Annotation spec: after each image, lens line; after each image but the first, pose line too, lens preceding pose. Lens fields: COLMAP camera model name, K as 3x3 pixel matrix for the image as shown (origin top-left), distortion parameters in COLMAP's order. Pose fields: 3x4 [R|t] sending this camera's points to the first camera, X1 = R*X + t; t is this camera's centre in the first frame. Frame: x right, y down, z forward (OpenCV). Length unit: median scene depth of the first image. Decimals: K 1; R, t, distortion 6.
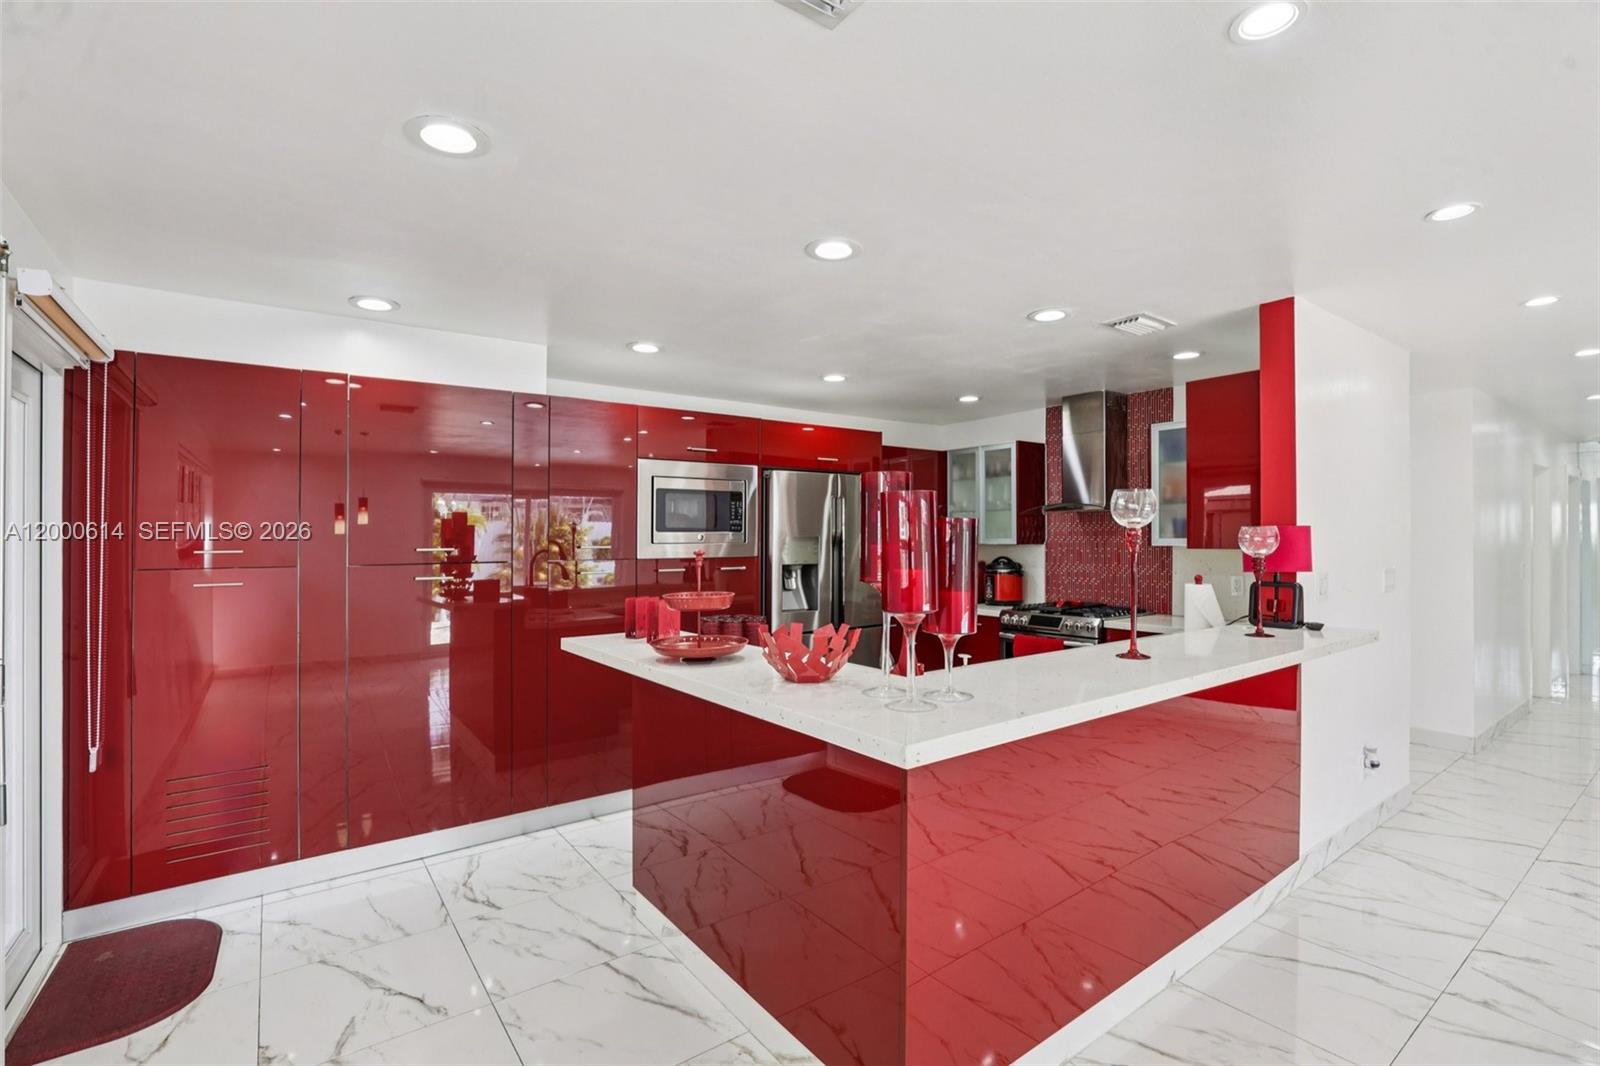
lens RADIAL K [[735.0, 0, 806.7], [0, 735.0, 535.3], [0, 0, 1]] dist [-0.032906, 0.005393]
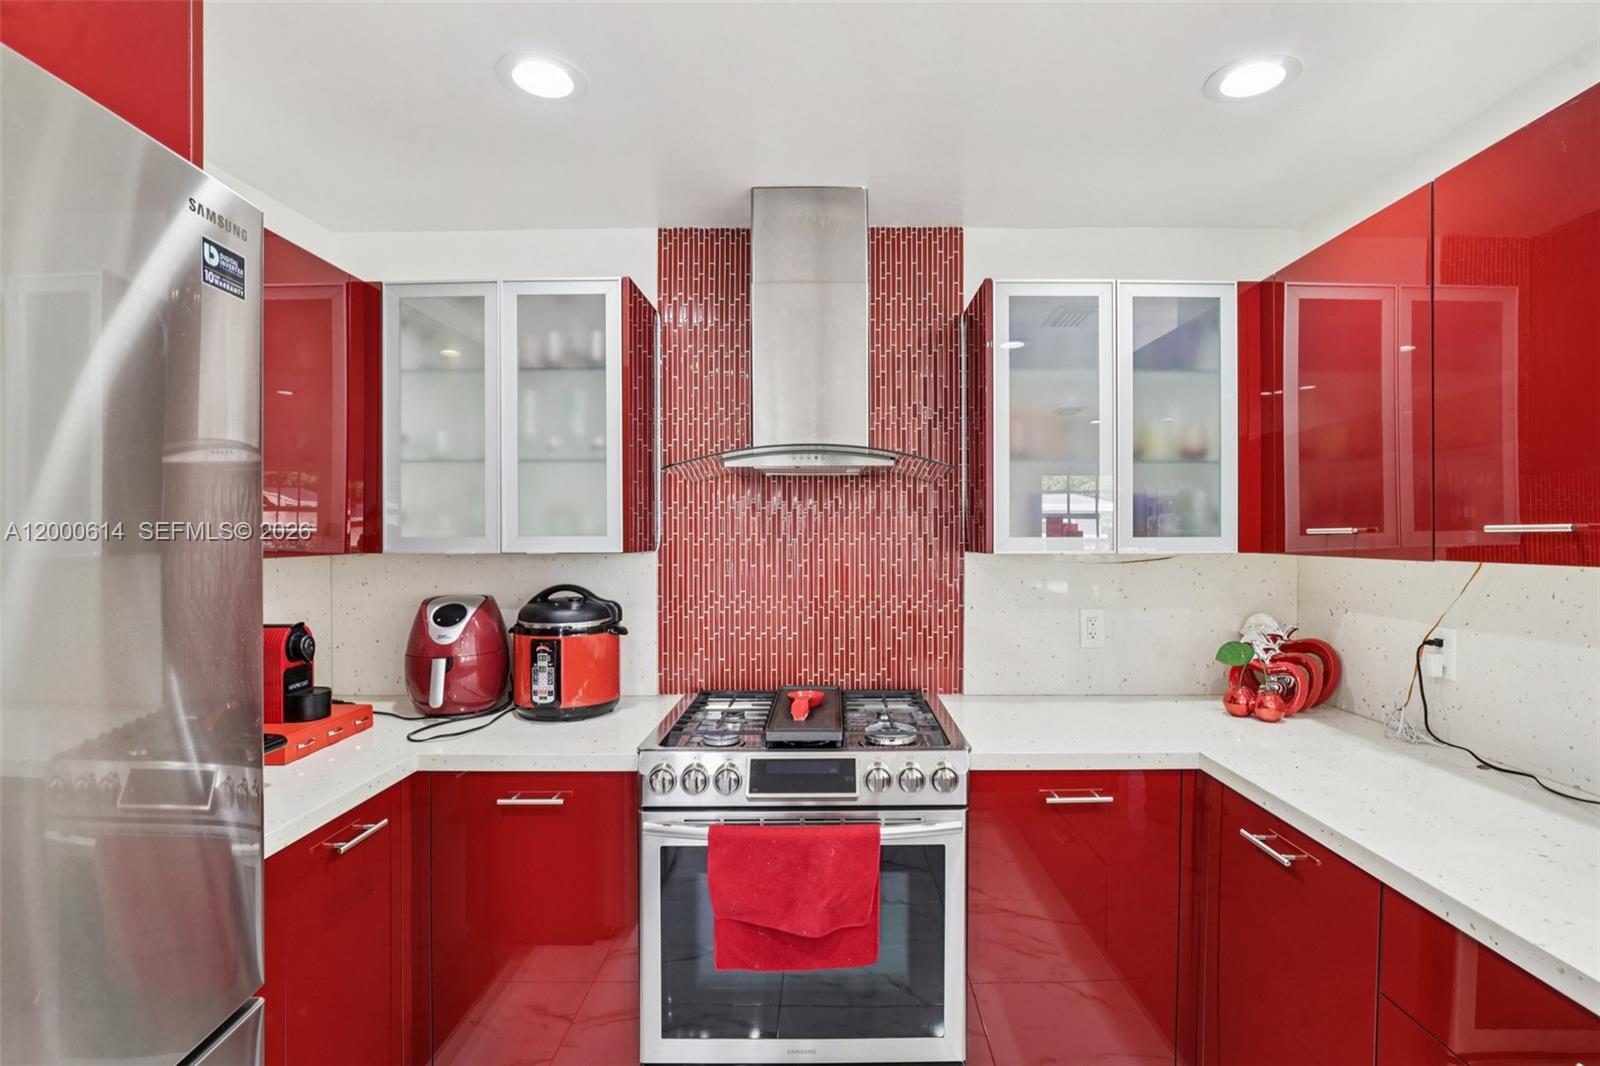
lens RADIAL K [[735.5, 0, 810.5], [0, 735.5, 535.0], [0, 0, 1]] dist [-0.026009, 0.001648]
pose [[0.599669, 0.002756, 0.800243, 0.045181], [-0.002086, 0.999996, -0.001881, 0.004053], [-0.800245, -0.000541, 0.599673, 0.732634]]
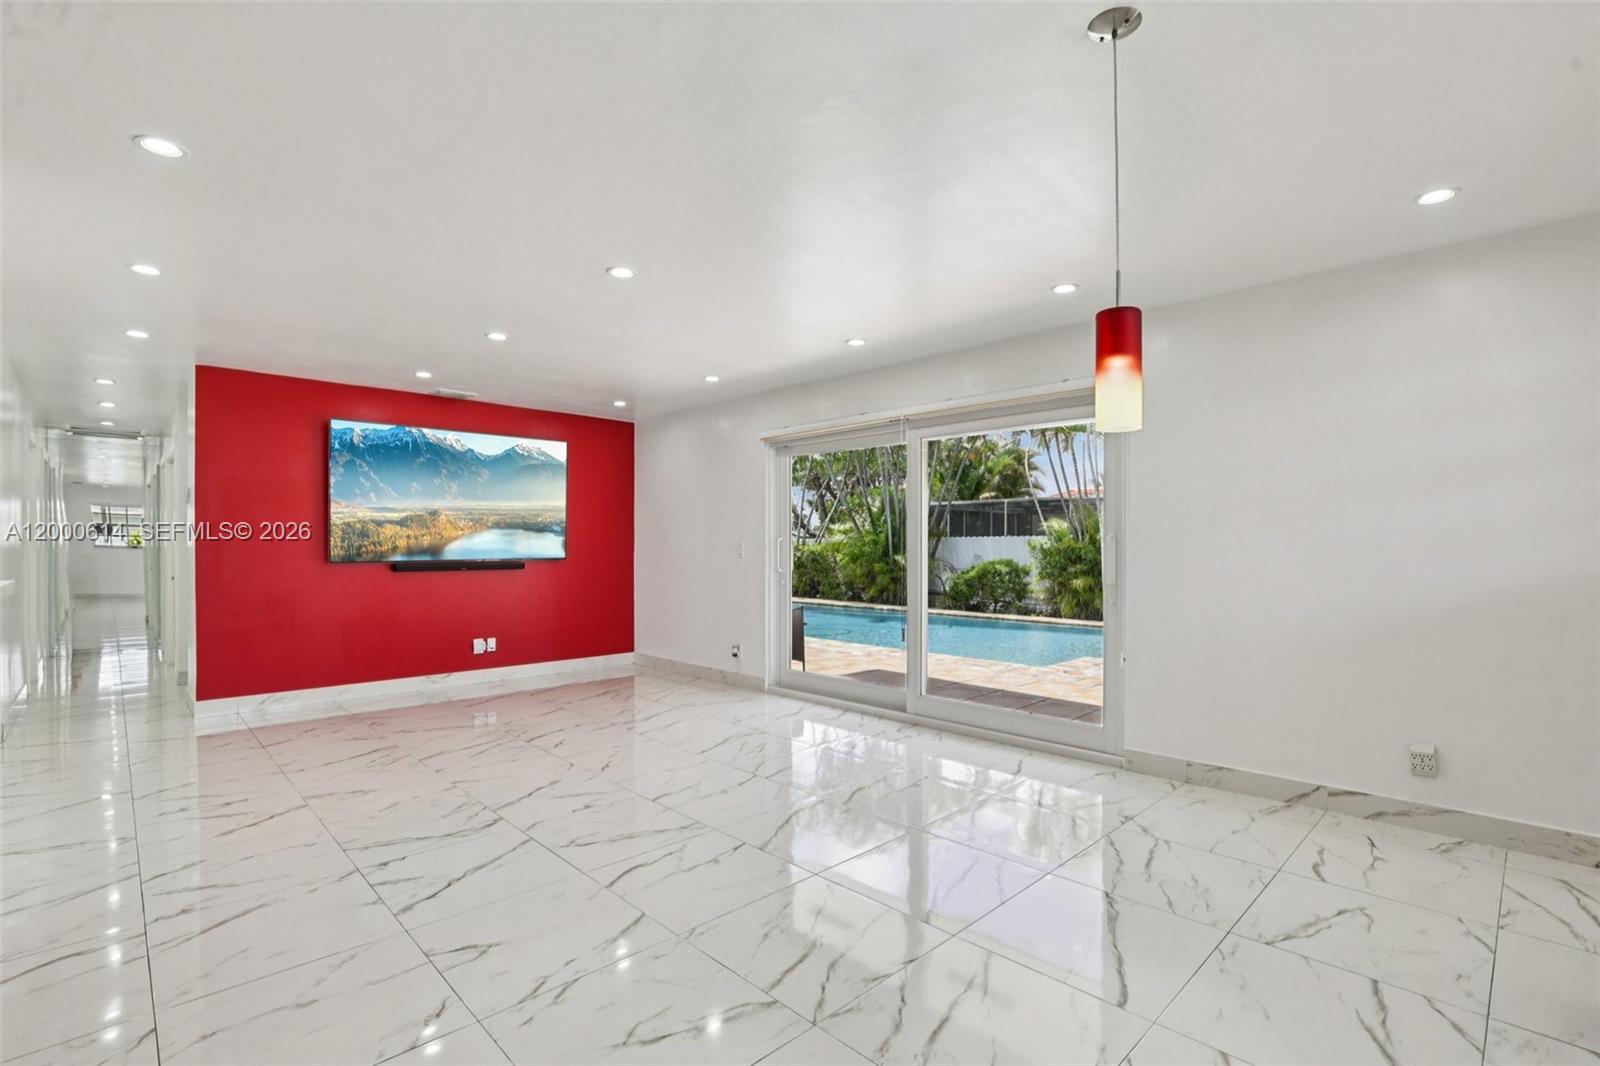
lens RADIAL K [[733.5, 0, 811.8], [0, 733.5, 561.3], [0, 0, 1]] dist [-0.028527, 0.001180]
pose [[-0.132417, -0.022621, 0.990936, -0.091166], [-0.003291, 0.999744, 0.022383, 0.046391], [-0.991189, -0.000297, -0.132457, 0.089050]]
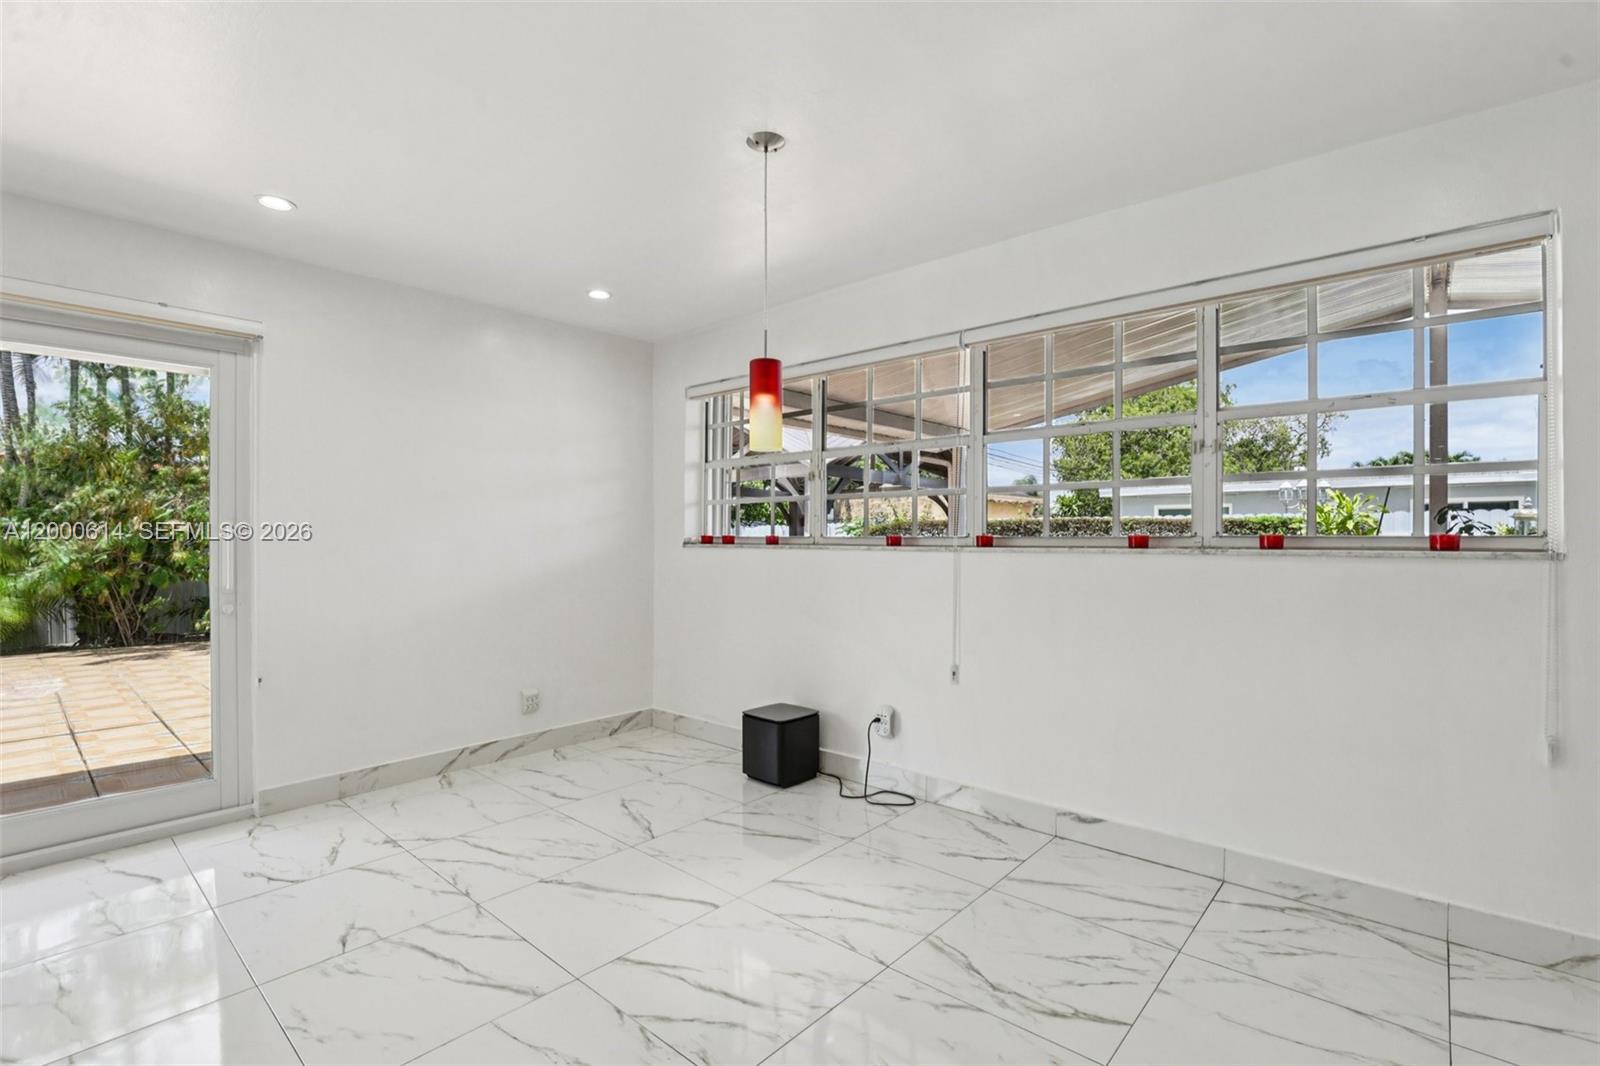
lens RADIAL K [[735.0, 0, 806.7], [0, 735.0, 535.3], [0, 0, 1]] dist [-0.032906, 0.005393]
pose [[-0.979088, -0.000212, -0.203437, 0.283683], [0.001551, 0.999963, -0.008504, 0.049448], [0.203431, -0.008642, -0.979051, 0.347740]]
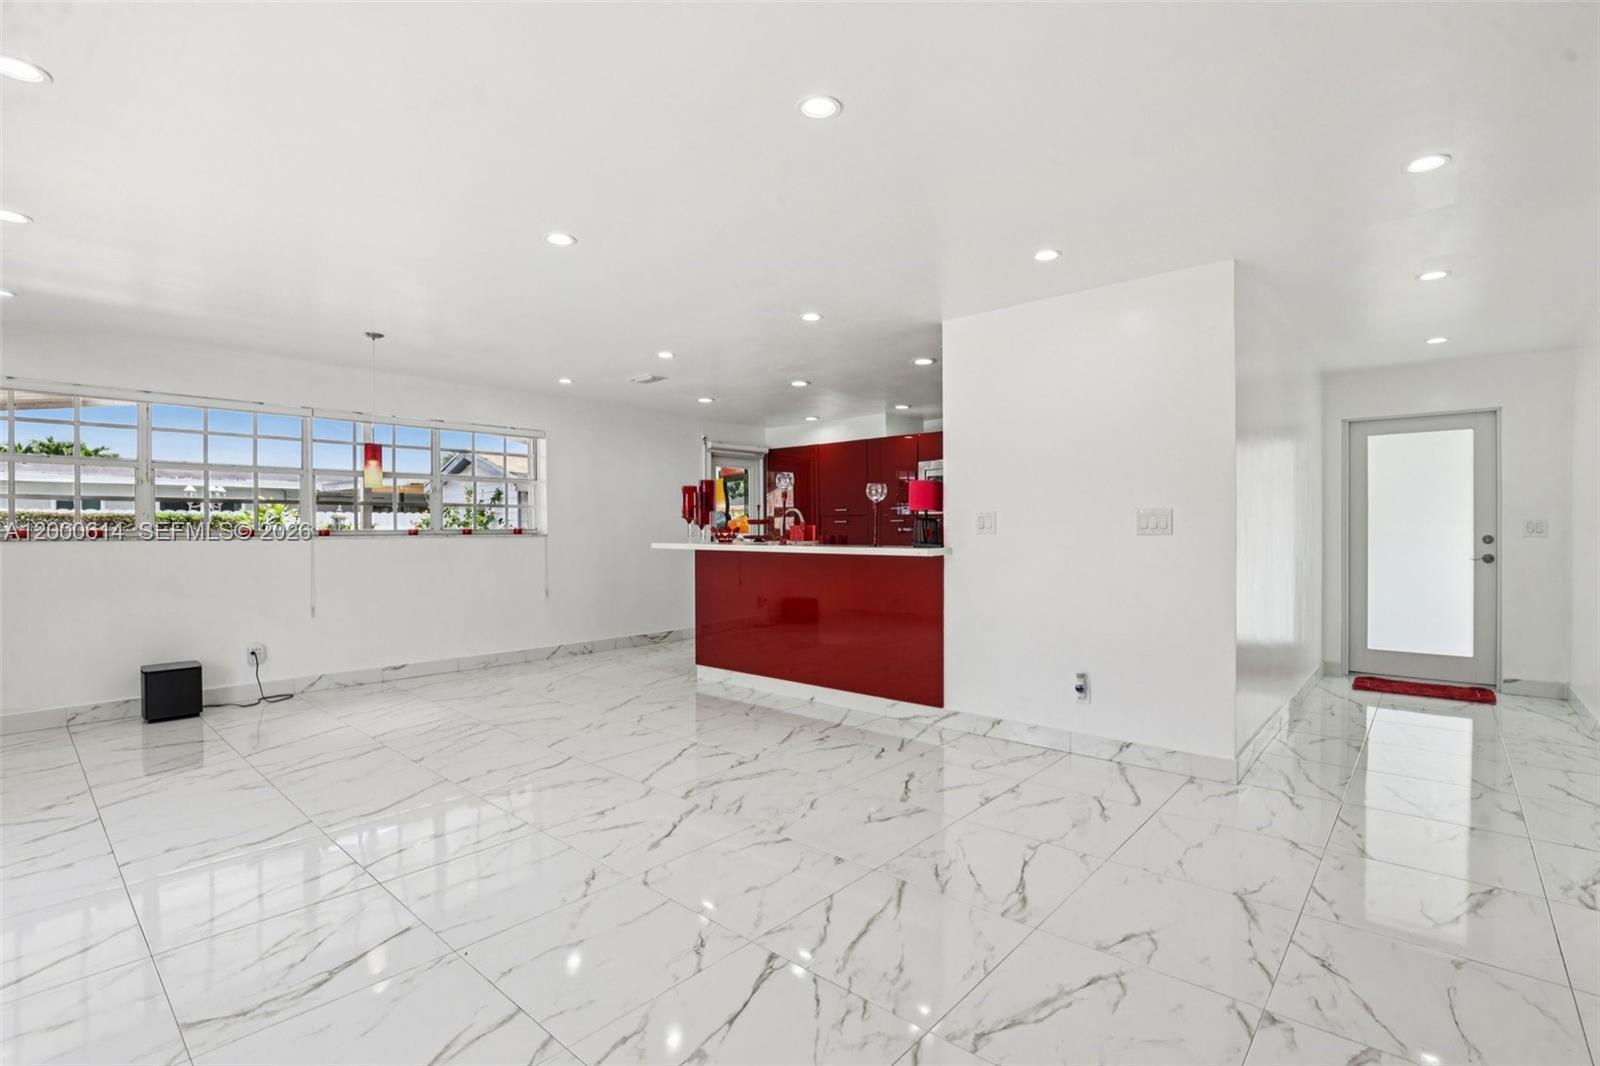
lens RADIAL K [[735.0, 0, 806.7], [0, 735.0, 535.3], [0, 0, 1]] dist [-0.032906, 0.005393]
pose [[0.203184, 0.008779, -0.979101, 1.200917], [0.008182, 0.999910, 0.010663, 0.046900], [0.979106, -0.010178, 0.203094, 0.247935]]
